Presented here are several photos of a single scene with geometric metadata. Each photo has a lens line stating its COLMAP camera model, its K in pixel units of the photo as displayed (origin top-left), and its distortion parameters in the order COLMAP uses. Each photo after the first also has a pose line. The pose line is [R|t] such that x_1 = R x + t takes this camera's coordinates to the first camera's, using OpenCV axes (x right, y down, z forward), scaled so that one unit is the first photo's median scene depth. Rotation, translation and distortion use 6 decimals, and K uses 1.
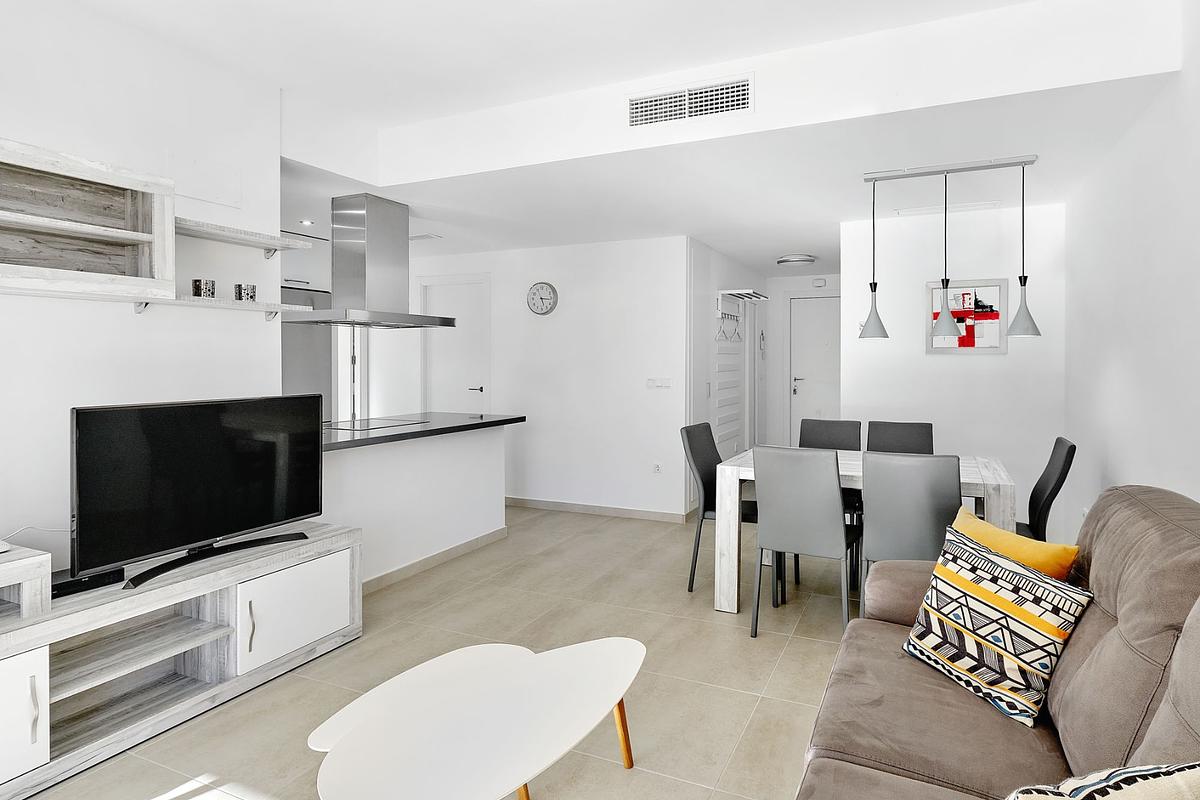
lens RADIAL K [[649.8, 0, 639.2], [0, 649.8, 363.4], [0, 0, 1]] dist [-0.002000, -0.001015]
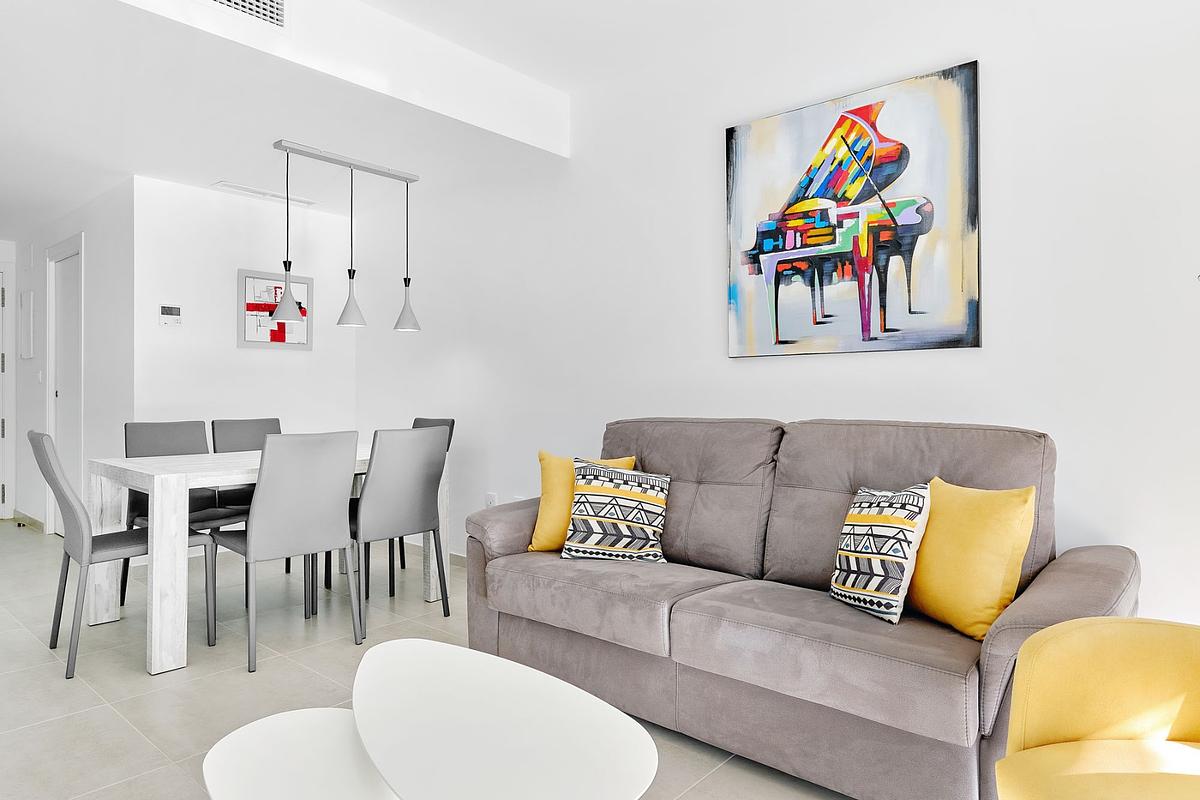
lens RADIAL K [[718.3, 0, 601.1], [0, 718.3, 395.5], [0, 0, 1]] dist [-0.000286, -0.000146]
pose [[0.286140, -0.006502, 0.958166, -0.588690], [-0.000016, 0.999977, 0.006790, 0.071661], [-0.958188, -0.001958, 0.286133, 0.338379]]
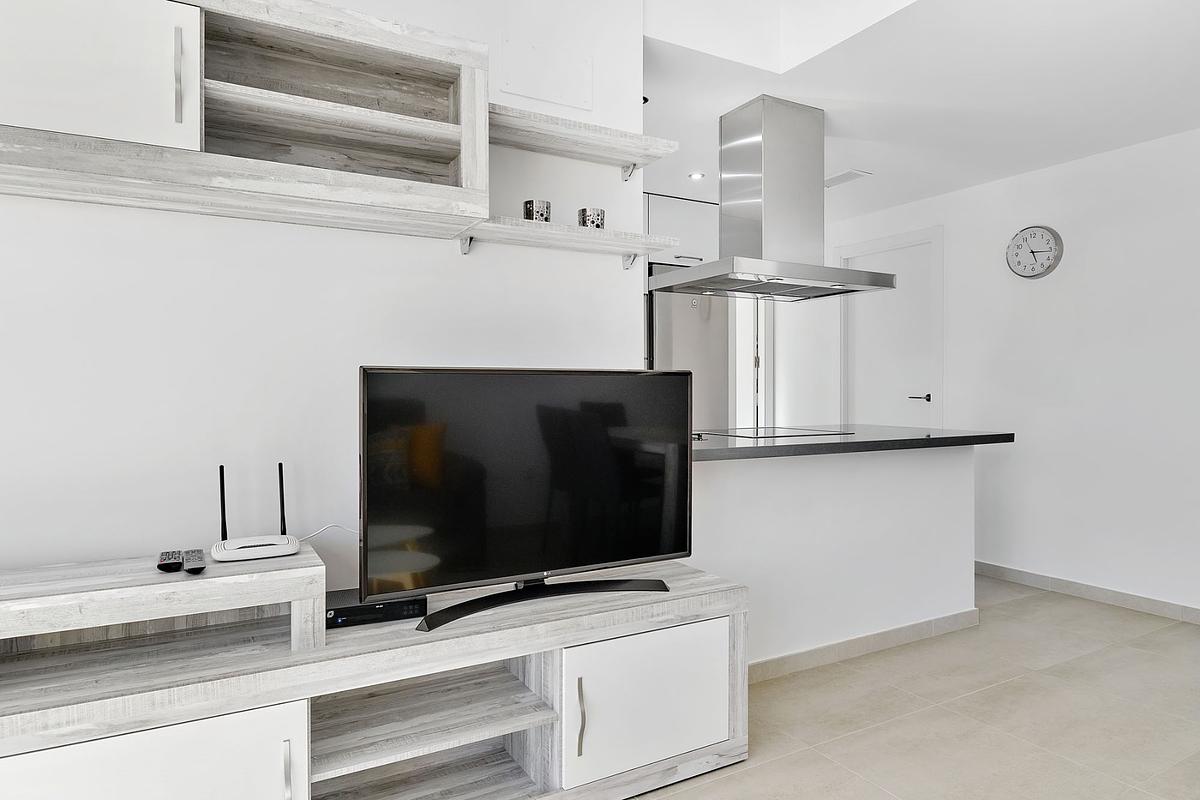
lens RADIAL K [[718.3, 0, 604.4], [0, 718.3, 393.2], [0, 0, 1]] dist [-0.003683, -0.000496]
pose [[0.802594, 0.002791, -0.596519, -0.134991], [-0.001982, 0.999996, 0.002011, 0.071136], [0.596522, -0.000432, 0.802597, 0.385835]]
